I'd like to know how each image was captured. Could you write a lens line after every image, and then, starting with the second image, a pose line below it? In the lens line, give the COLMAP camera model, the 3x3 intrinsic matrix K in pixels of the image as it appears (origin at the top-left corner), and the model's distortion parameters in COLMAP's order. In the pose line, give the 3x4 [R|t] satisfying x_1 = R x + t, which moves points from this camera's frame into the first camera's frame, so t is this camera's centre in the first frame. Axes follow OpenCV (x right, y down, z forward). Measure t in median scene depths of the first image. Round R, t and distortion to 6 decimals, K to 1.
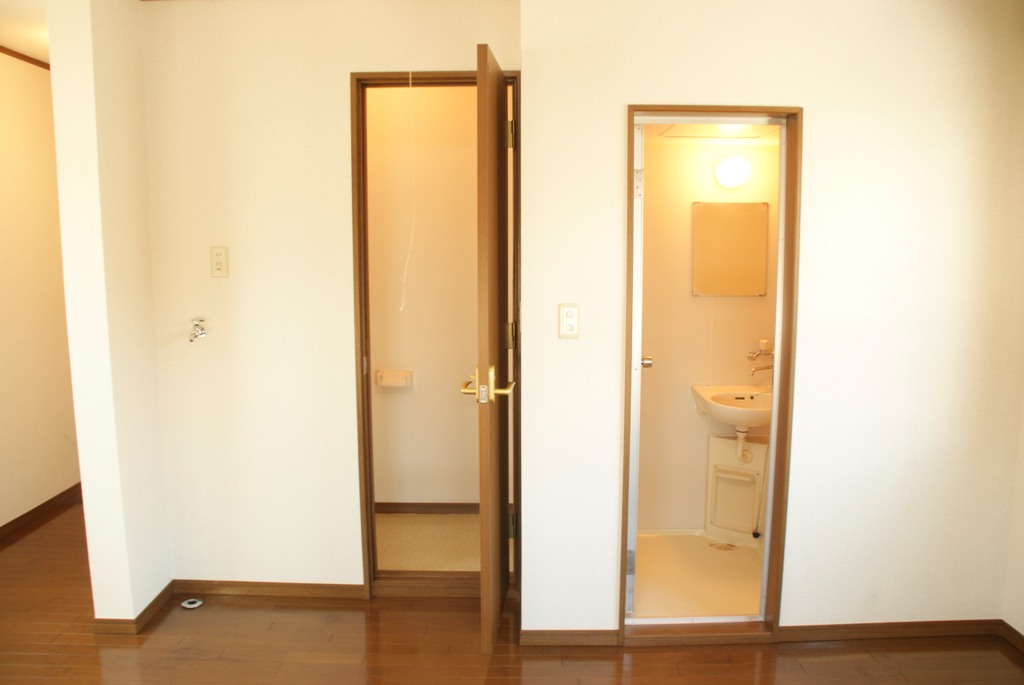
lens RADIAL K [[815.5, 0, 514.3], [0, 815.5, 341.2], [0, 0, 1]] dist [-0.108123, 0.008909]
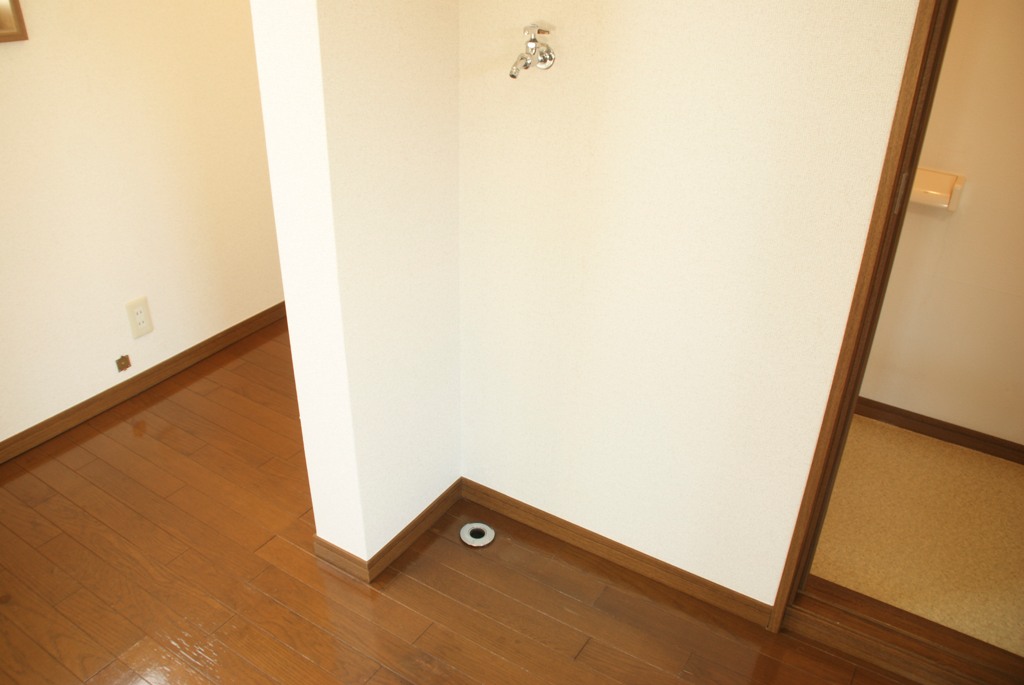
lens RADIAL K [[815.5, 0, 513.4], [0, 815.5, 346.1], [0, 0, 1]] dist [-0.108123, 0.008909]
pose [[0.850105, 0.268819, -0.452833, -0.146538], [-0.089444, 0.921109, 0.378891, -0.031815], [0.518961, -0.281594, 0.807084, 0.563753]]
